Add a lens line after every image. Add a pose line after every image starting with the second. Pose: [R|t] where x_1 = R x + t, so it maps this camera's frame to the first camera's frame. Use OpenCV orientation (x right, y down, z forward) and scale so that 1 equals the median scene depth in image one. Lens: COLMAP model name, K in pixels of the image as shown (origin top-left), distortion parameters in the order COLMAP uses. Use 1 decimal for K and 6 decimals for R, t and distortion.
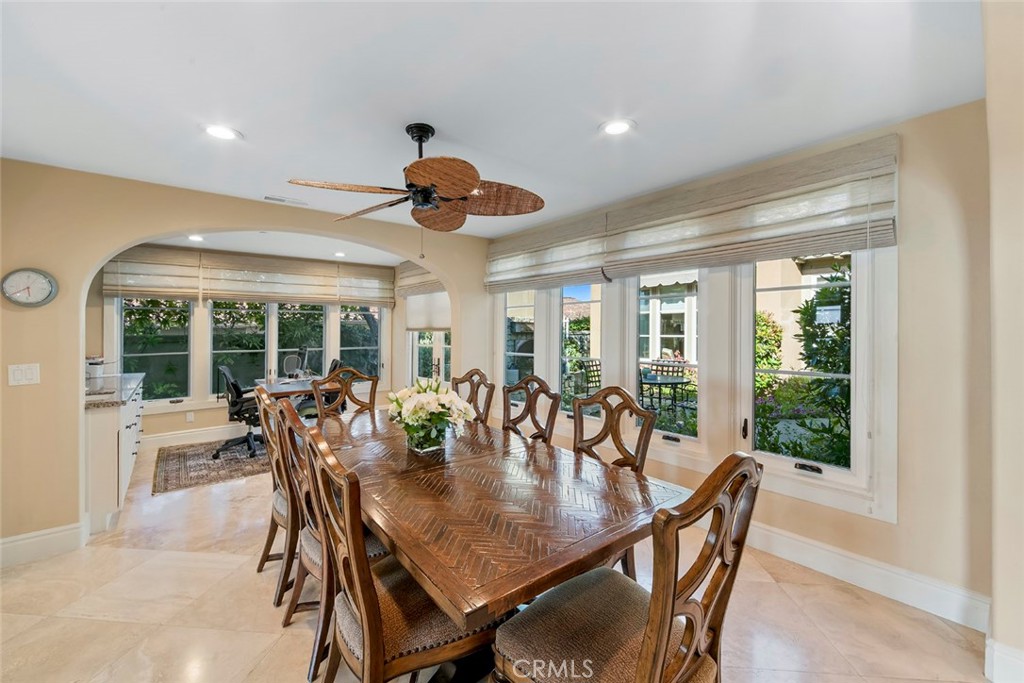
lens RADIAL K [[404.1, 0, 516.5], [0, 404.1, 336.9], [0, 0, 1]] dist [0.001286, -0.000021]
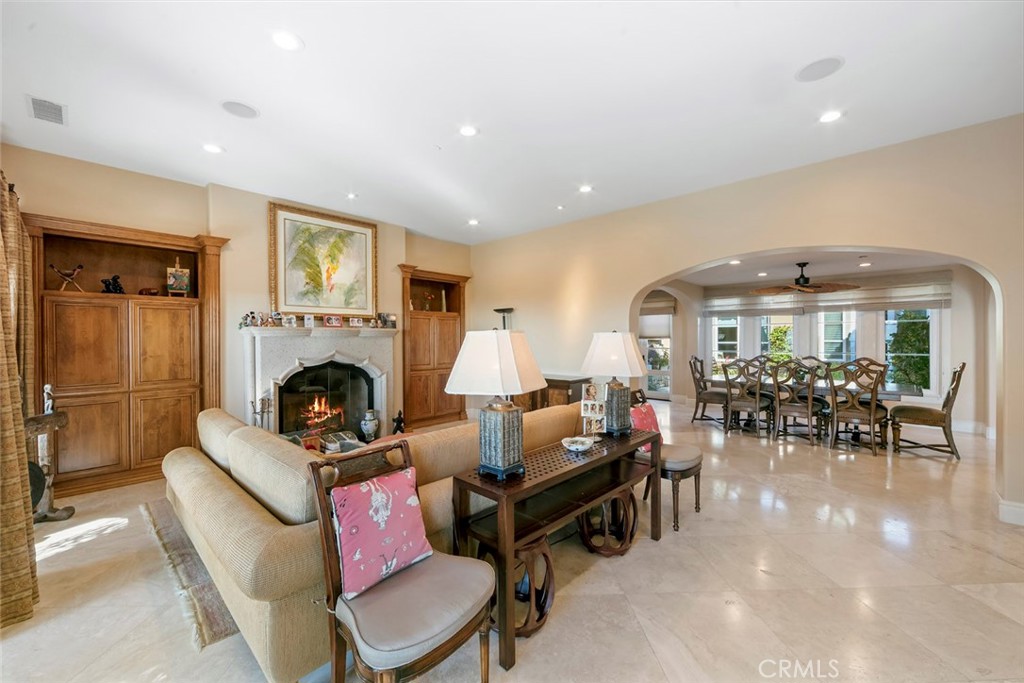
lens RADIAL K [[404.1, 0, 513.3], [0, 404.1, 339.7], [0, 0, 1]] dist [0.001286, -0.000021]
pose [[0.991245, 0.004505, 0.131958, -2.185143], [-0.002322, 0.999858, -0.016689, 0.047012], [-0.132014, 0.016237, 0.991115, -1.252873]]
